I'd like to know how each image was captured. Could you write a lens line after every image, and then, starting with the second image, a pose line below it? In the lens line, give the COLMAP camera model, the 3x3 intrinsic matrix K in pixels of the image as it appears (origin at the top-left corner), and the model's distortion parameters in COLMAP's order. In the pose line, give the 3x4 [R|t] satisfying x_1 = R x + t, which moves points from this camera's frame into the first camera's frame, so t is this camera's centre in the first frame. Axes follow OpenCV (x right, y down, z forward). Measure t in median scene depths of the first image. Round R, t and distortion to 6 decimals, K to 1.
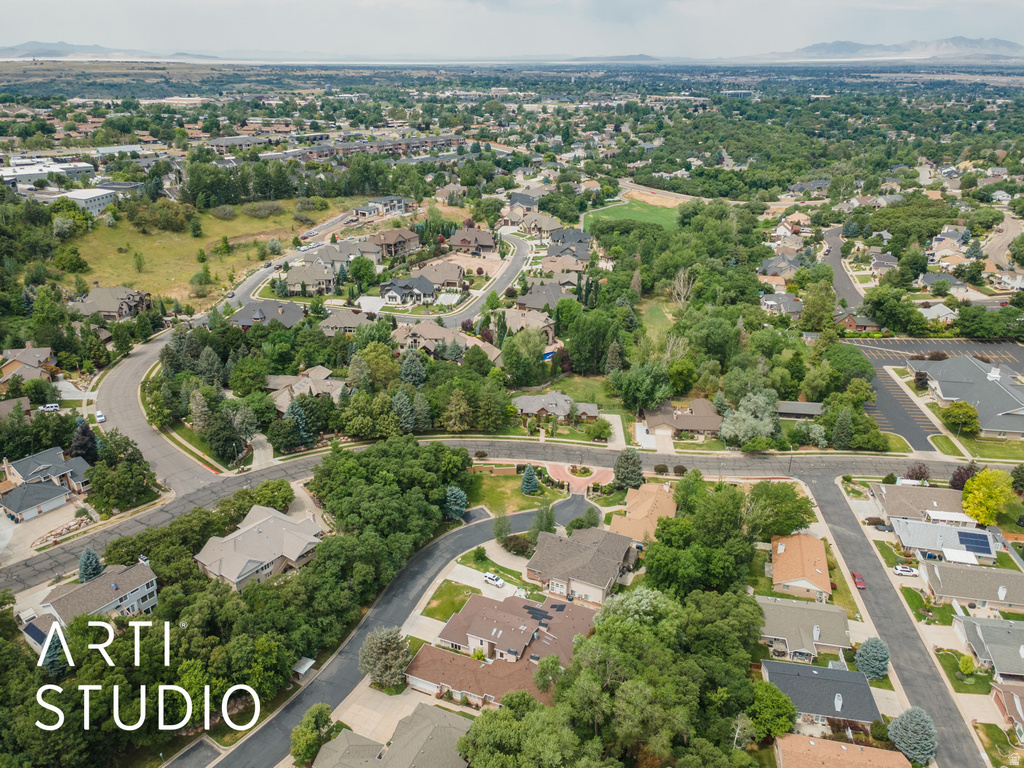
lens RADIAL K [[745.8, 0, 506.9], [0, 745.8, 385.2], [0, 0, 1]] dist [0.050508, 0.001219]
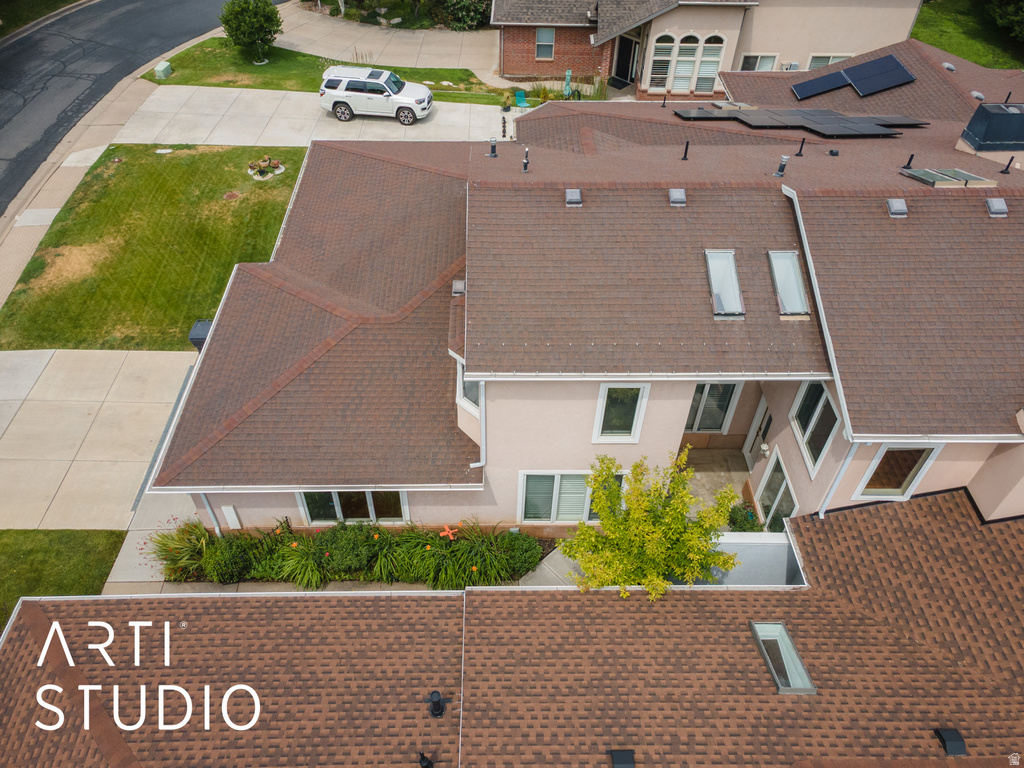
lens RADIAL K [[745.8, 0, 506.9], [0, 745.8, 385.2], [0, 0, 1]] dist [0.050508, 0.001219]
pose [[0.913353, -0.281460, 0.294220, -0.067897], [0.150156, 0.904508, 0.399147, 0.261945], [-0.378469, -0.320383, 0.868399, 0.811758]]
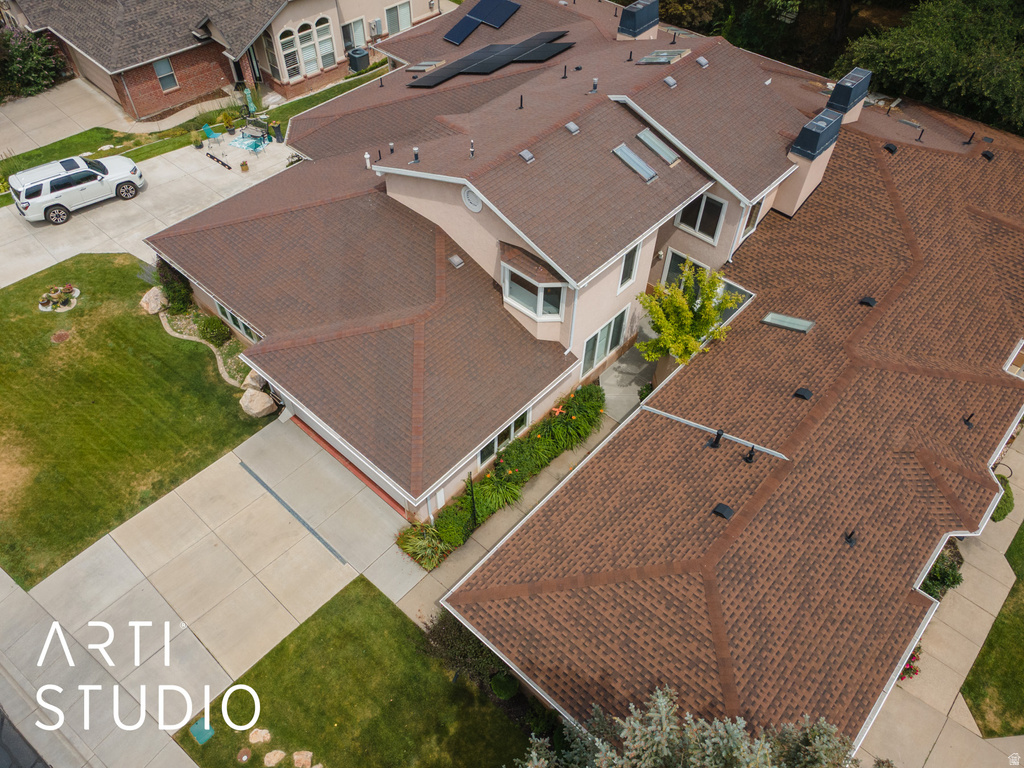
lens RADIAL K [[745.8, 0, 506.9], [0, 745.8, 385.2], [0, 0, 1]] dist [0.050508, 0.001219]
pose [[0.327159, -0.704844, 0.629415, -0.141780], [0.364348, 0.708656, 0.604200, 0.225513], [-0.871905, 0.031657, 0.488651, 0.836260]]
